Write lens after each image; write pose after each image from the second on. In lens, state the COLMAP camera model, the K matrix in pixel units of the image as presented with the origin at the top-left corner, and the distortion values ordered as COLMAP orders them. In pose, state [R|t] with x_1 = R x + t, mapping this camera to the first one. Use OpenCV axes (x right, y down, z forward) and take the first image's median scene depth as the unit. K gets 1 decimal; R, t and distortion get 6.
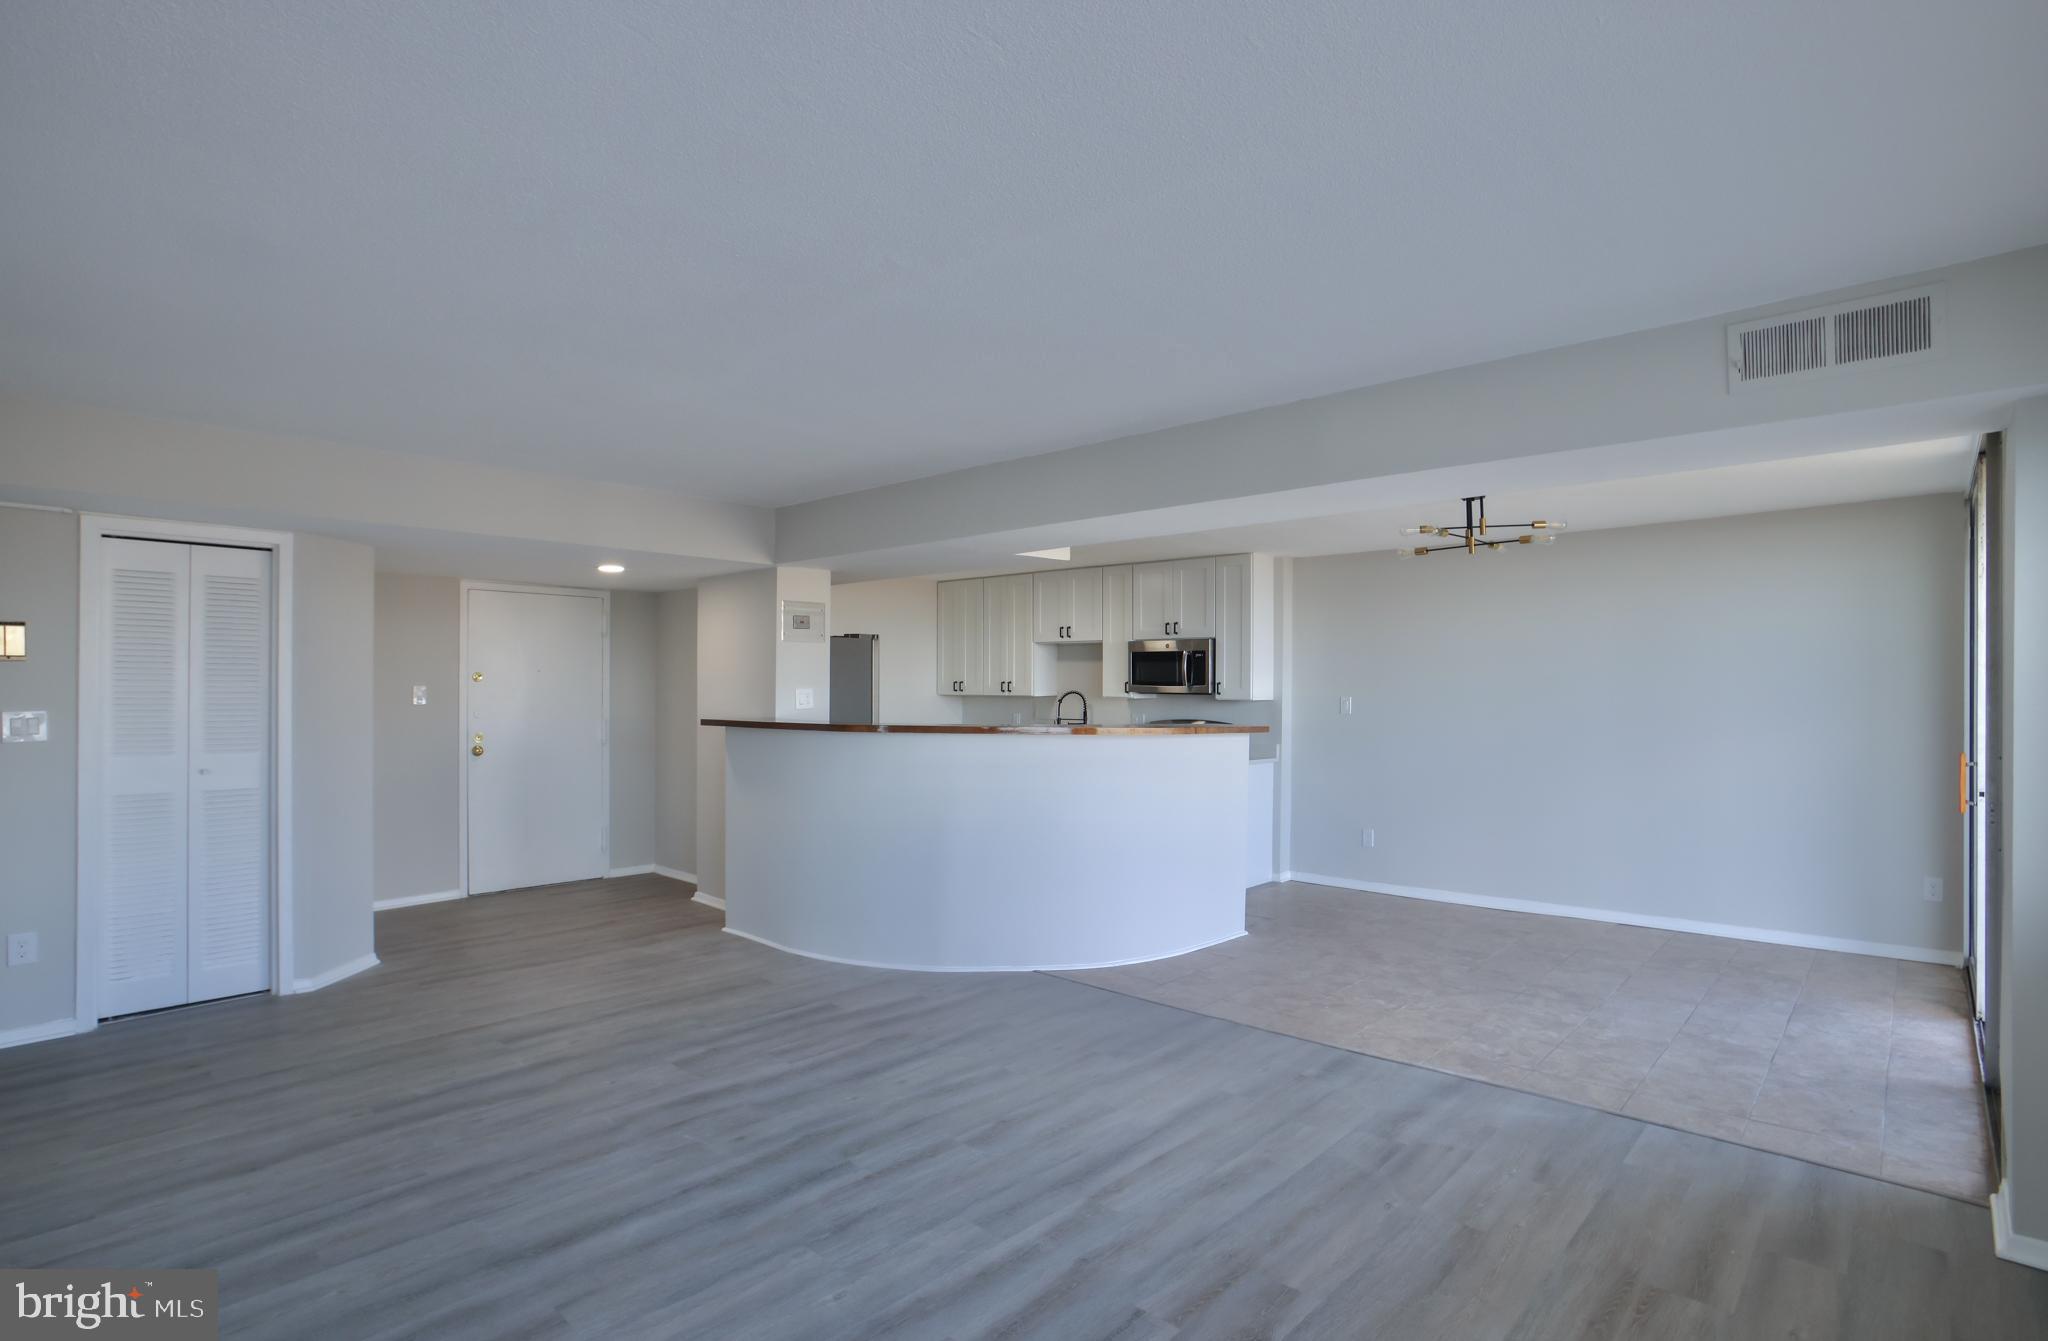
lens RADIAL K [[994.0, 0, 1027.8], [0, 994.0, 693.4], [0, 0, 1]] dist [-0.050732, 0.001320]
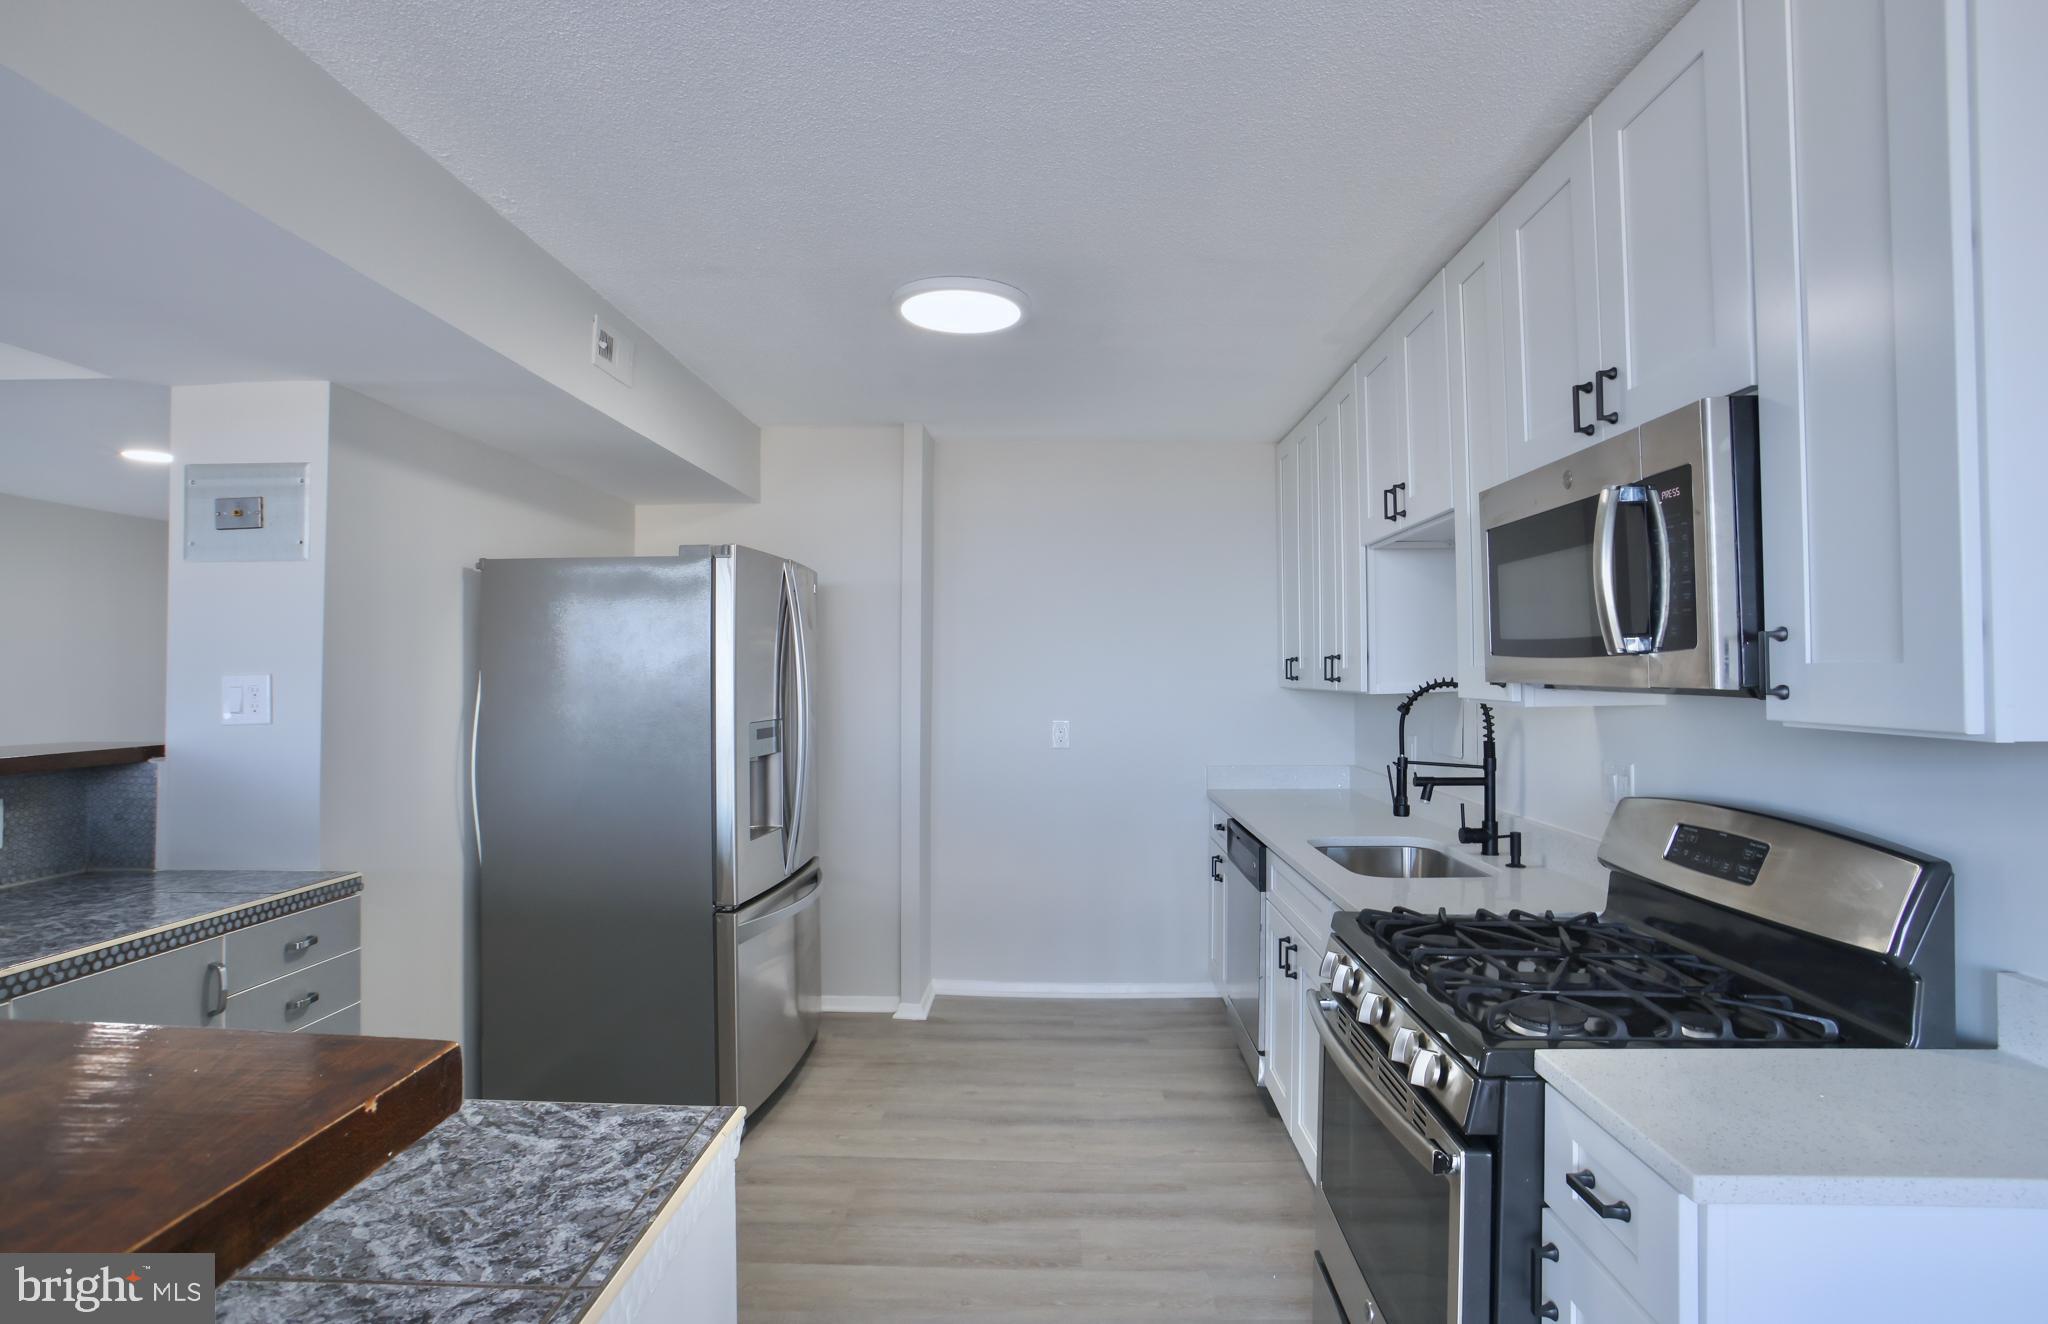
lens RADIAL K [[995.1, 0, 1054.2], [0, 995.1, 631.9], [0, 0, 1]] dist [-0.070430, 0.026076]
pose [[0.671770, -0.038215, -0.739773, 0.328482], [0.000582, 0.998695, -0.051062, -0.002516], [0.740760, 0.033872, 0.670916, 1.111262]]
